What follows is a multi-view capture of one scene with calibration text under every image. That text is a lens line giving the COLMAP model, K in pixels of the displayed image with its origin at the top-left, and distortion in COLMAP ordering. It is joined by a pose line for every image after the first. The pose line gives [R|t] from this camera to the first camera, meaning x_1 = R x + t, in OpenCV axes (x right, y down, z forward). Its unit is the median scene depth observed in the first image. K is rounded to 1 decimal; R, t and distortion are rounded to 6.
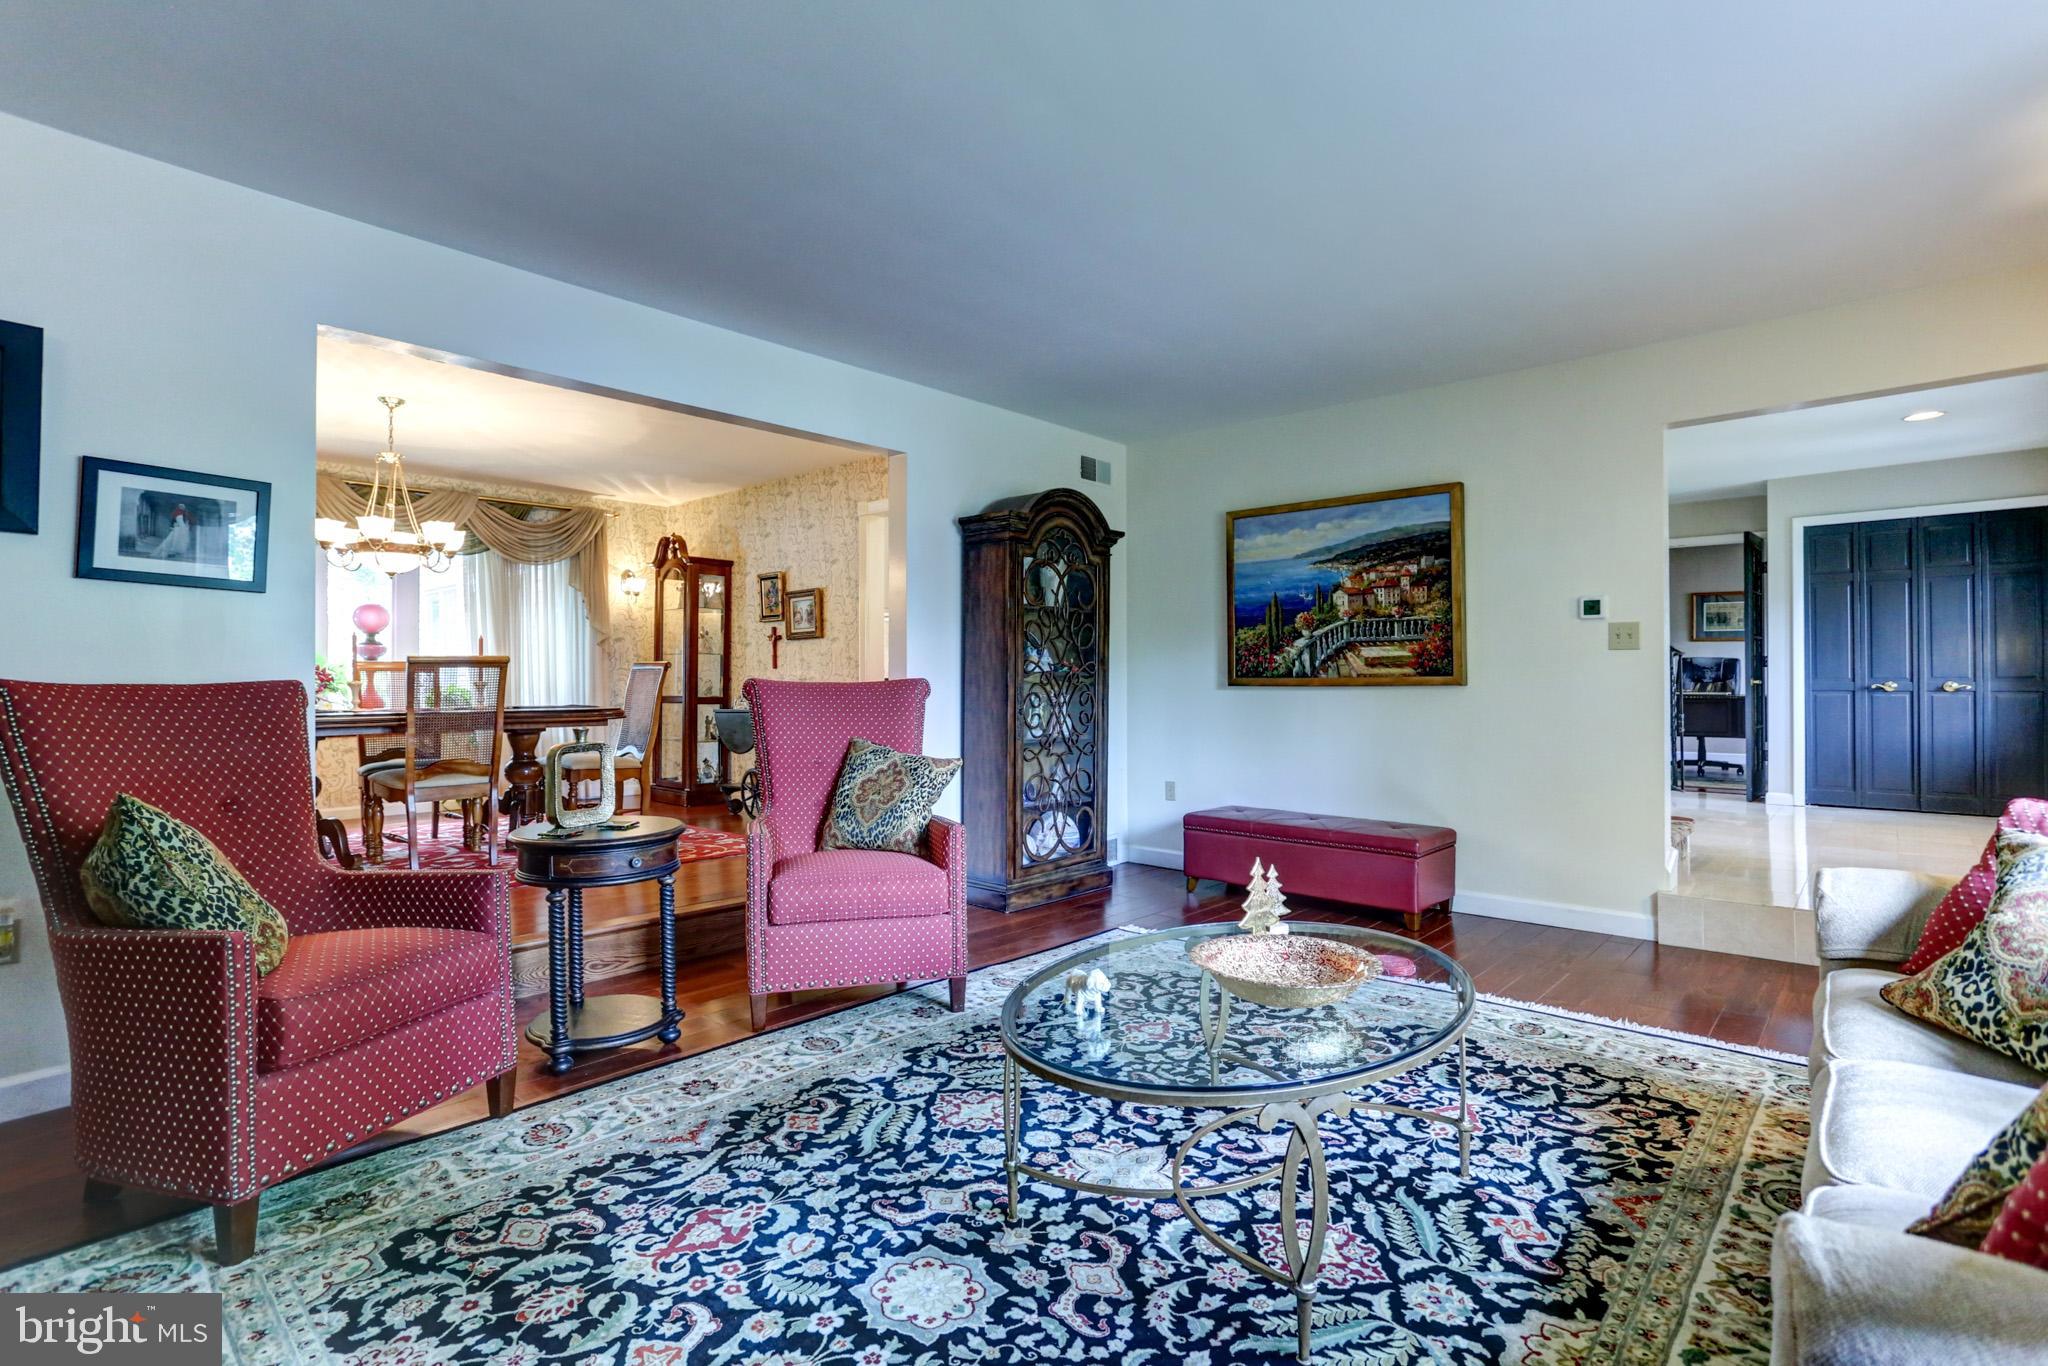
lens RADIAL K [[985.2, 0, 1040.5], [0, 985.2, 687.4], [0, 0, 1]] dist [-0.027045, 0.010305]
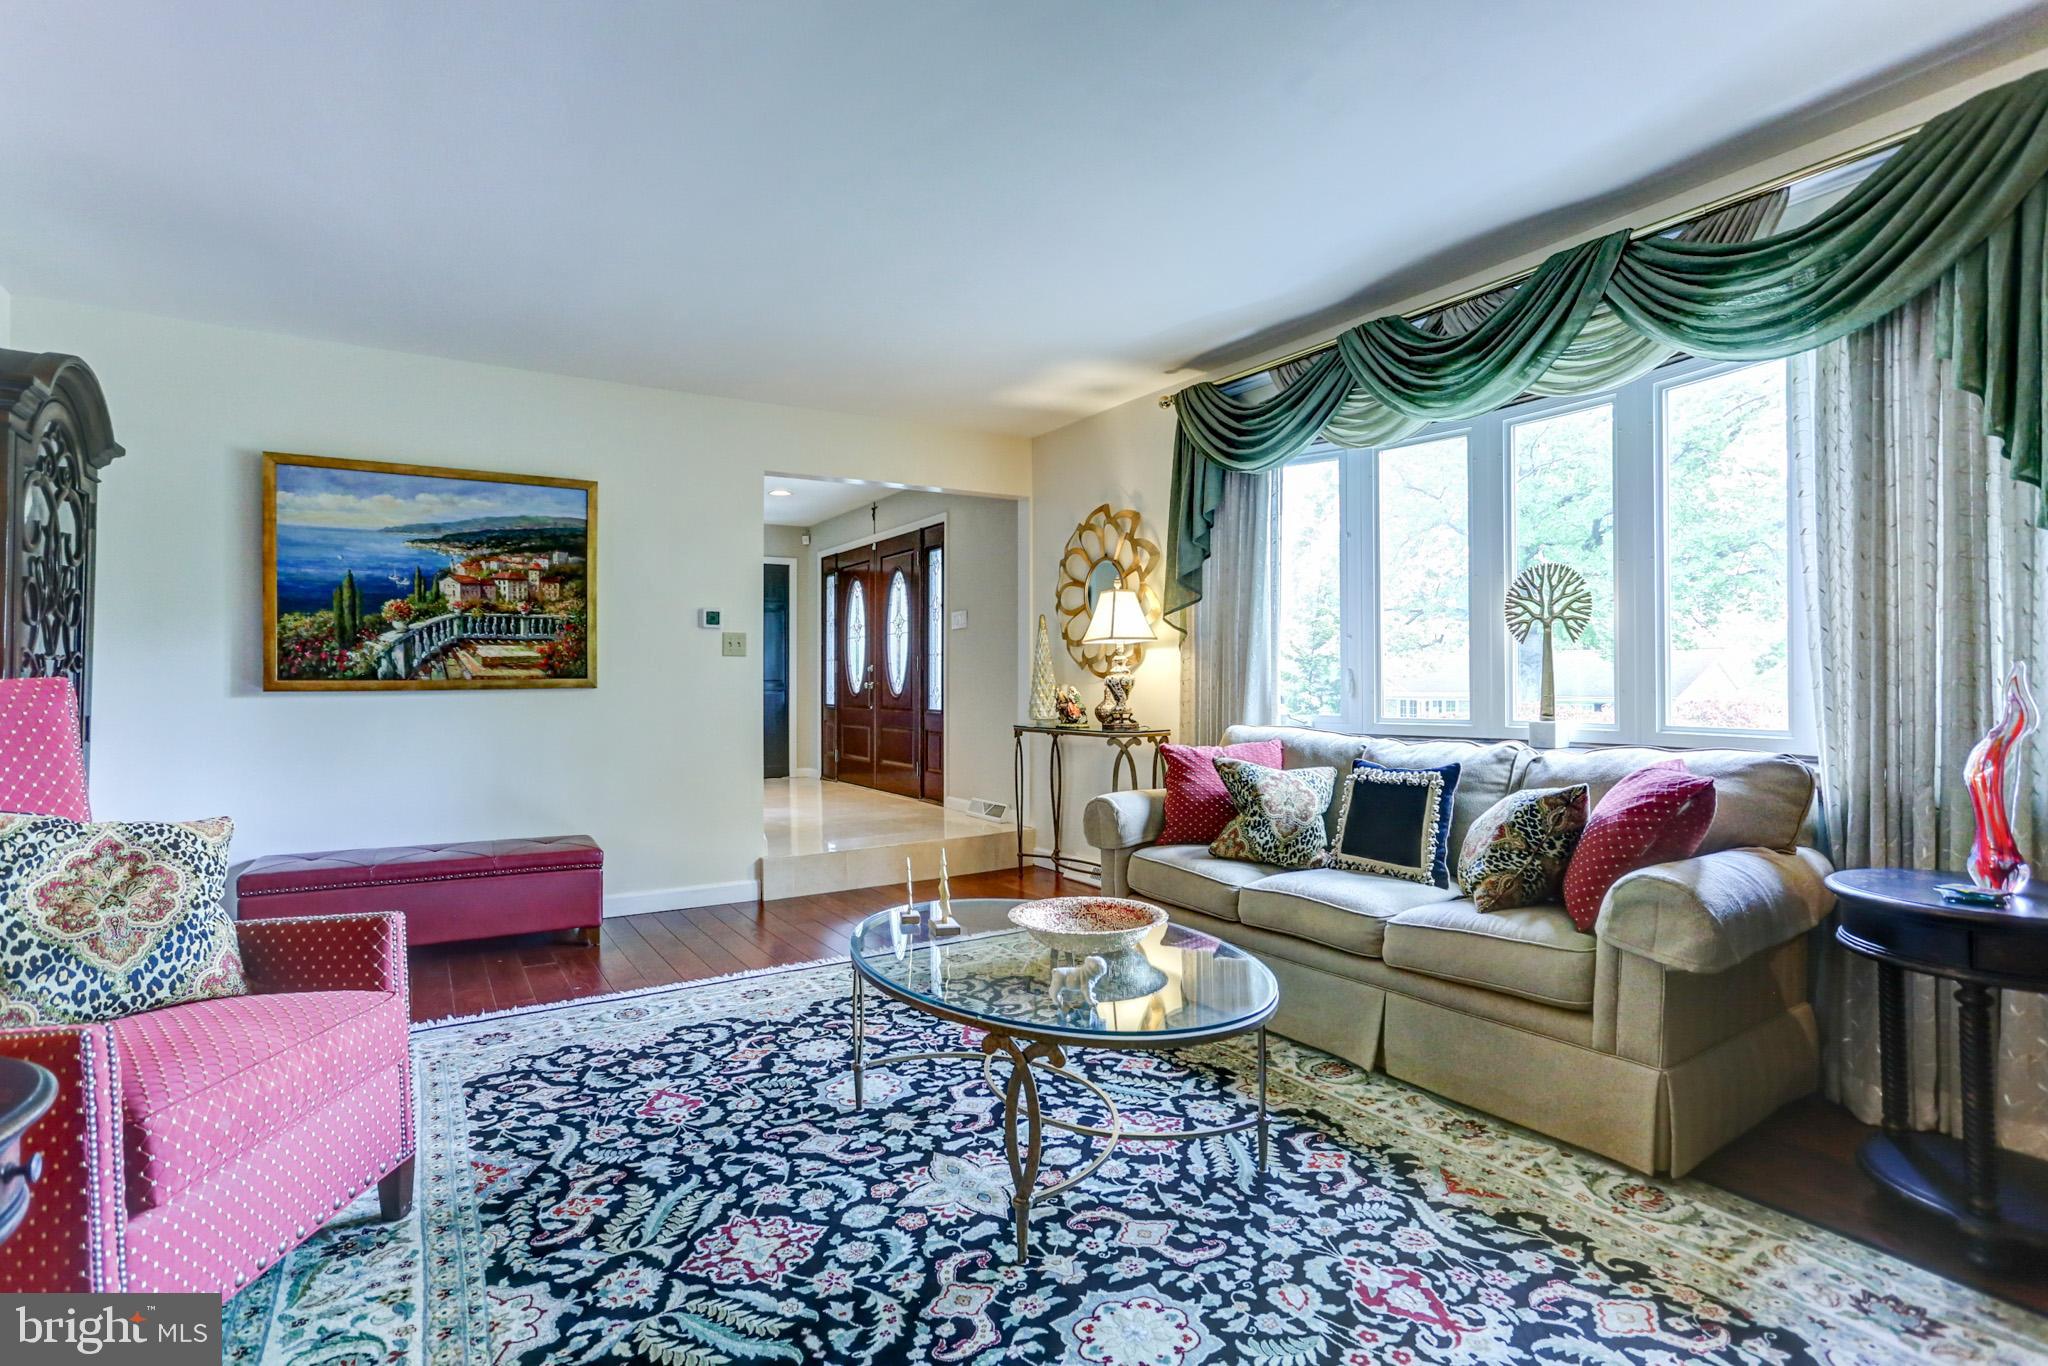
lens RADIAL K [[985.2, 0, 1010.4], [0, 985.2, 677.7], [0, 0, 1]] dist [-0.027045, 0.010305]
pose [[0.285259, 0.005431, 0.958435, -0.548151], [0.010369, 0.999908, -0.008752, 0.000603], [-0.958394, 0.012435, 0.285176, 0.443375]]
